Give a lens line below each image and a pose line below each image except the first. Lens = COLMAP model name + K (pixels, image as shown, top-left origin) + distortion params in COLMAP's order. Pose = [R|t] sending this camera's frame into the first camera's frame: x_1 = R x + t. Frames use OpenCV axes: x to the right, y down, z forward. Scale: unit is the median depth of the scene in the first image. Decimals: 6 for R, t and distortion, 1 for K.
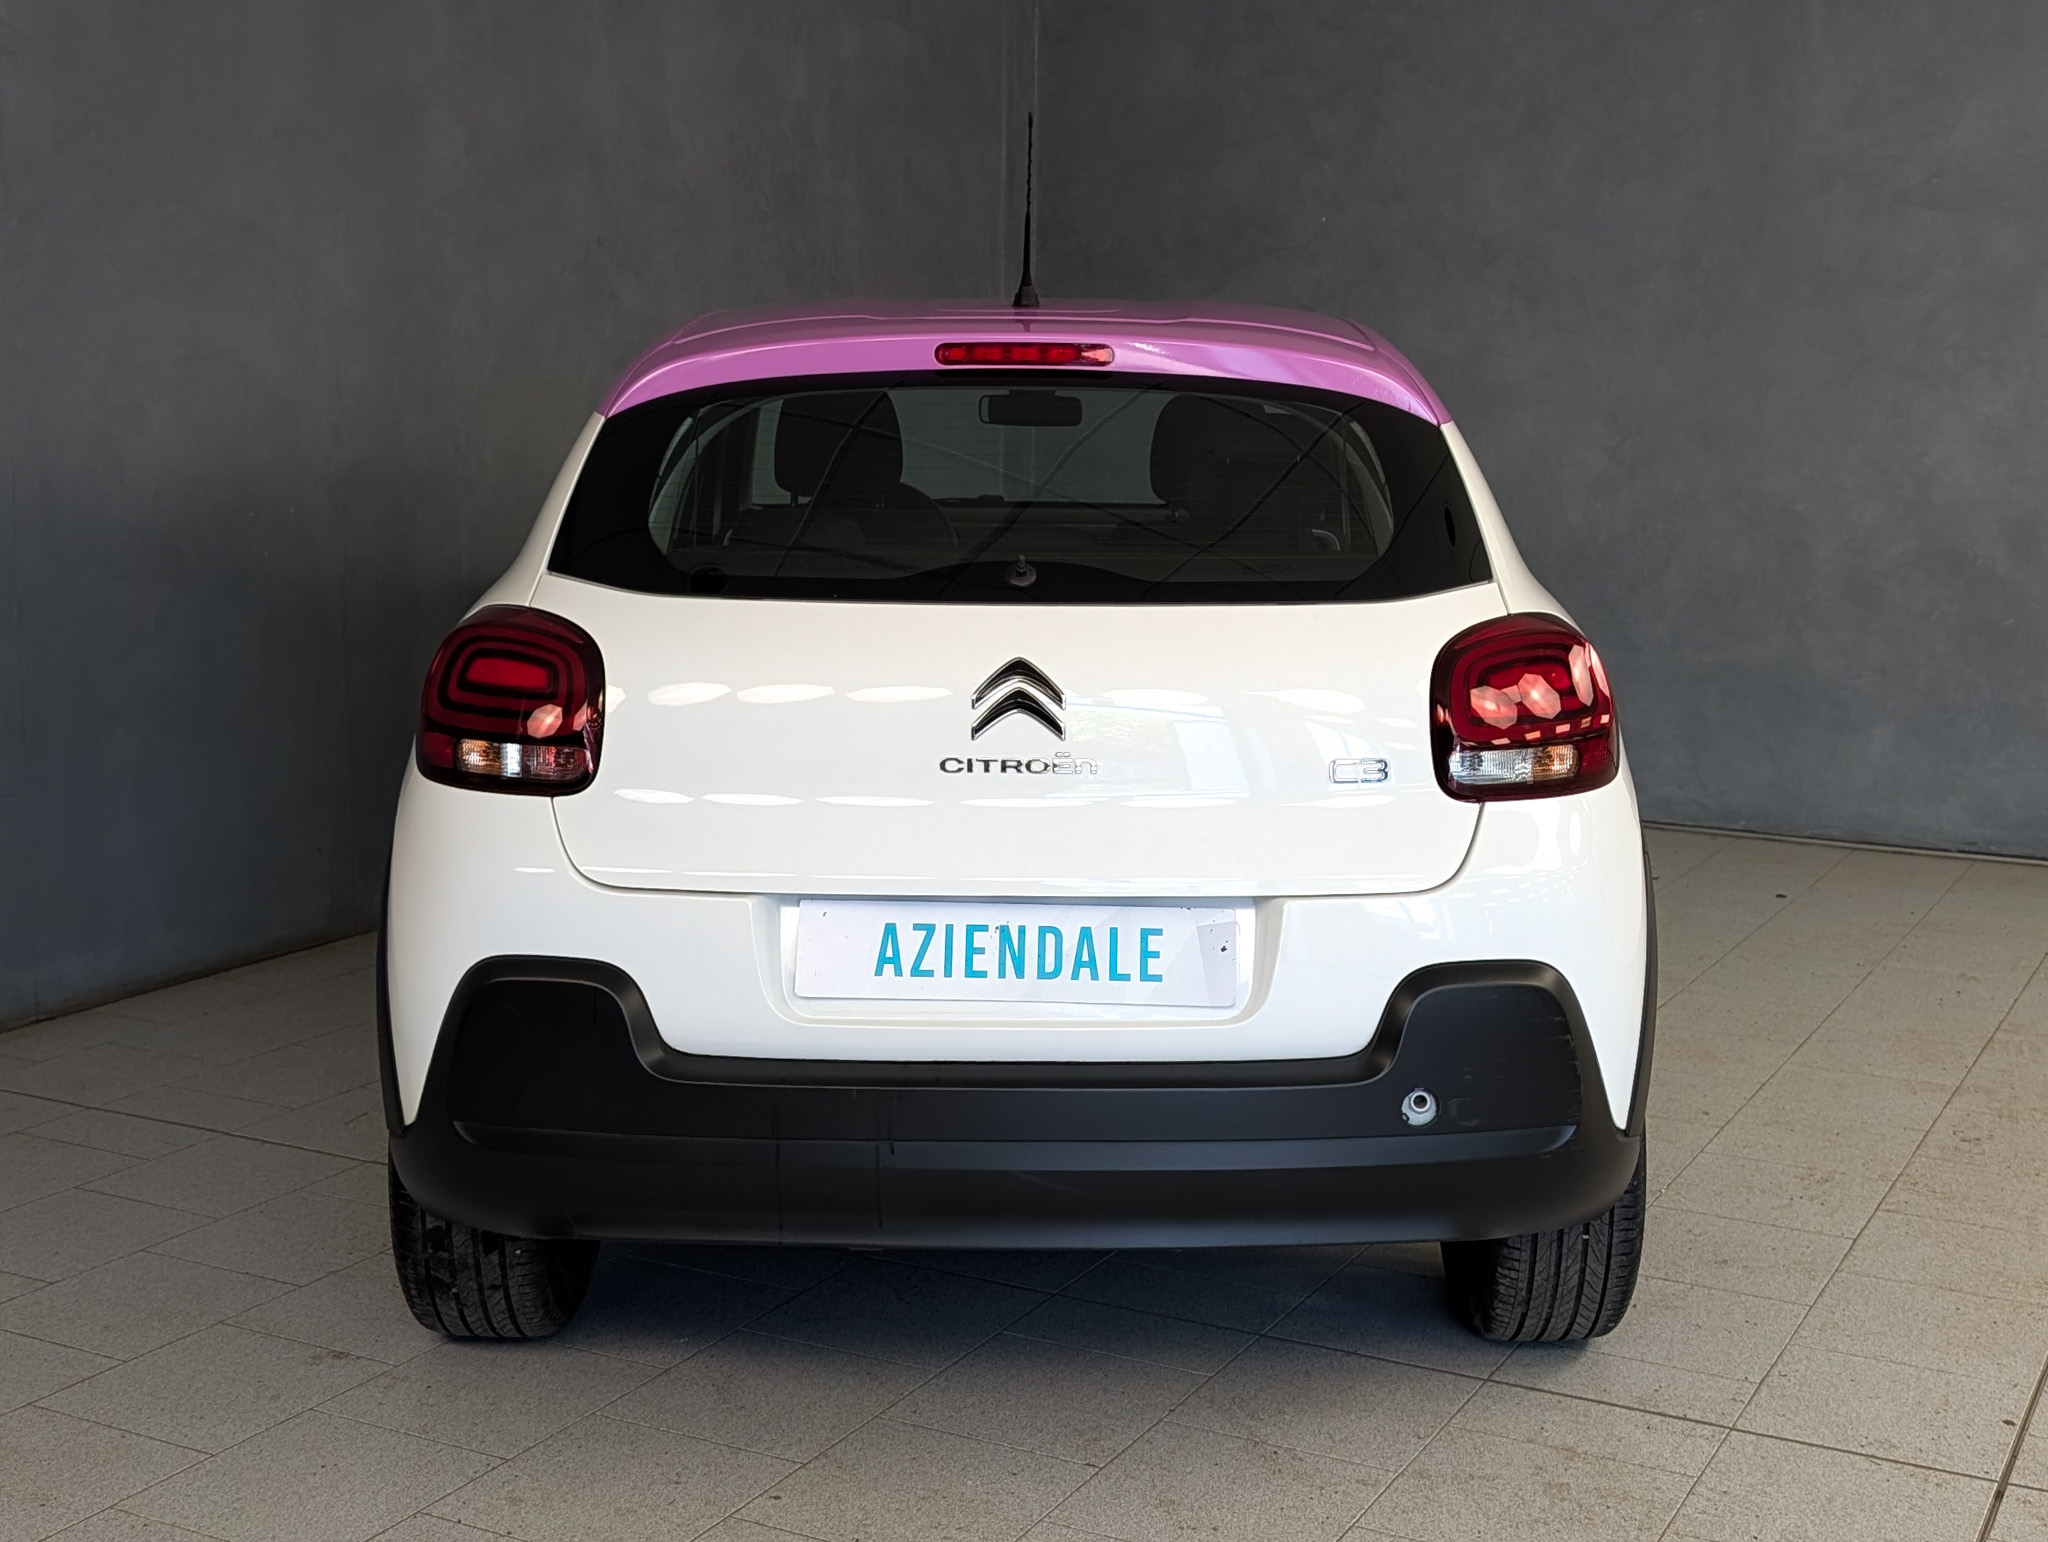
lens RADIAL K [[1574.5, 0, 1013.2], [0, 1574.5, 761.2], [0, 0, 1]] dist [0.028931, -0.040541]
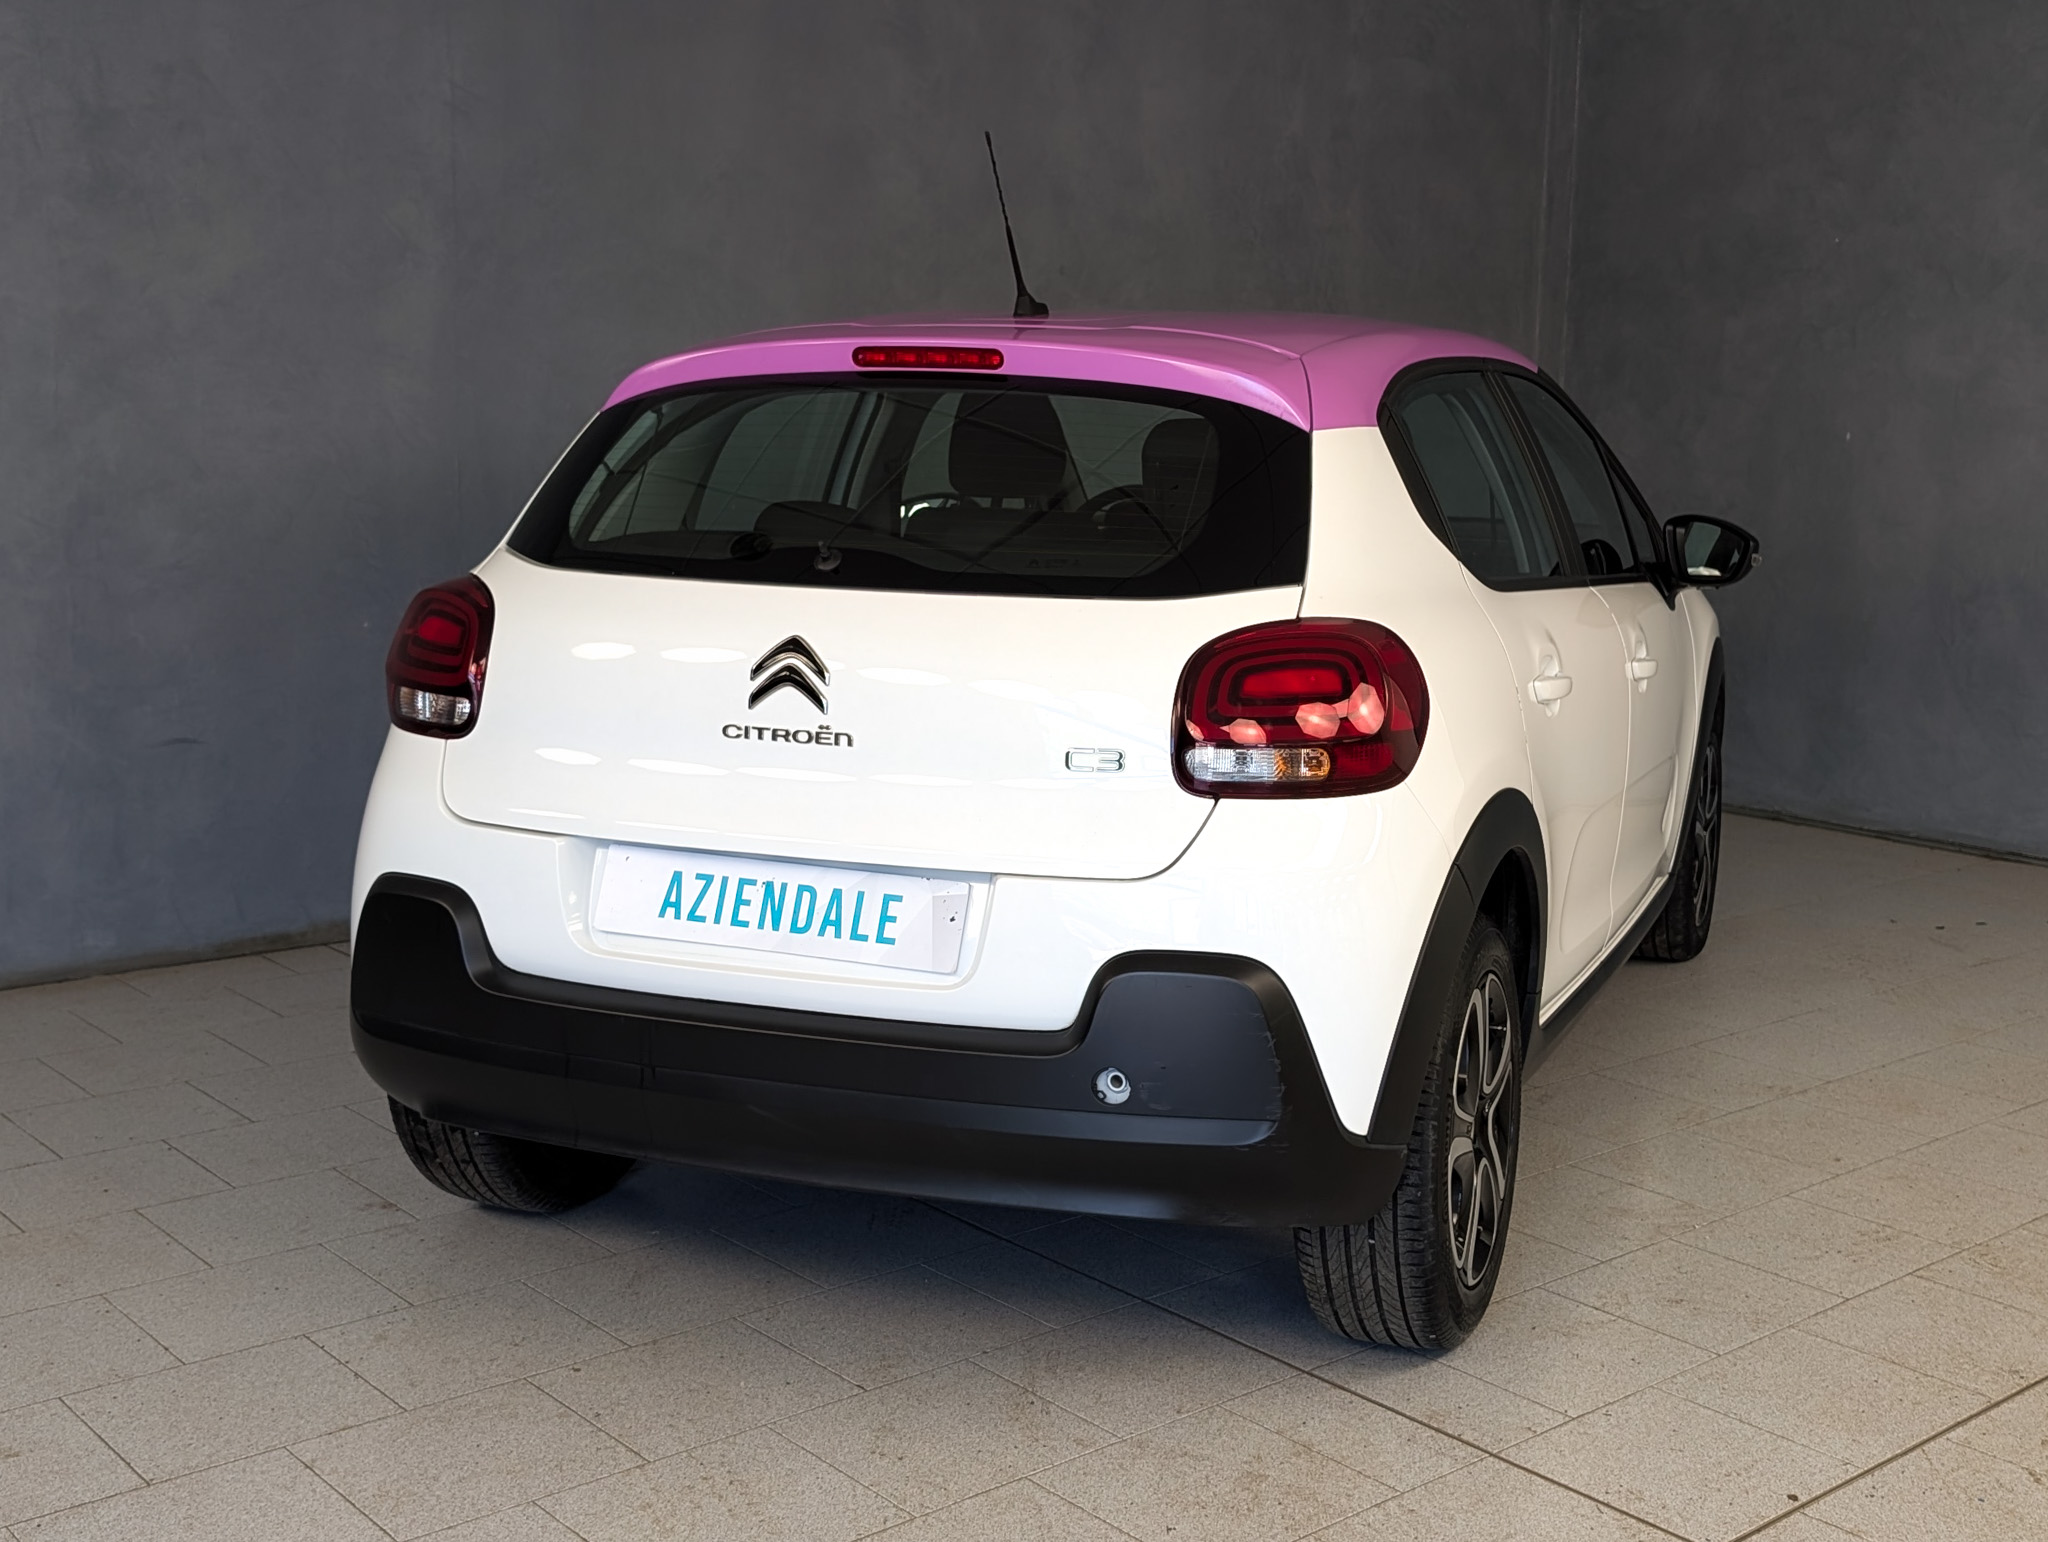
lens RADIAL K [[1462.3, 0, 1028.1], [0, 1462.3, 778.1], [0, 0, 1]] dist [0.019794, -0.024478]
pose [[0.973688, 0.066839, -0.217864, 0.383341], [-0.062852, 0.997705, 0.025187, -0.003449], [0.219047, -0.010831, 0.975654, 0.053108]]
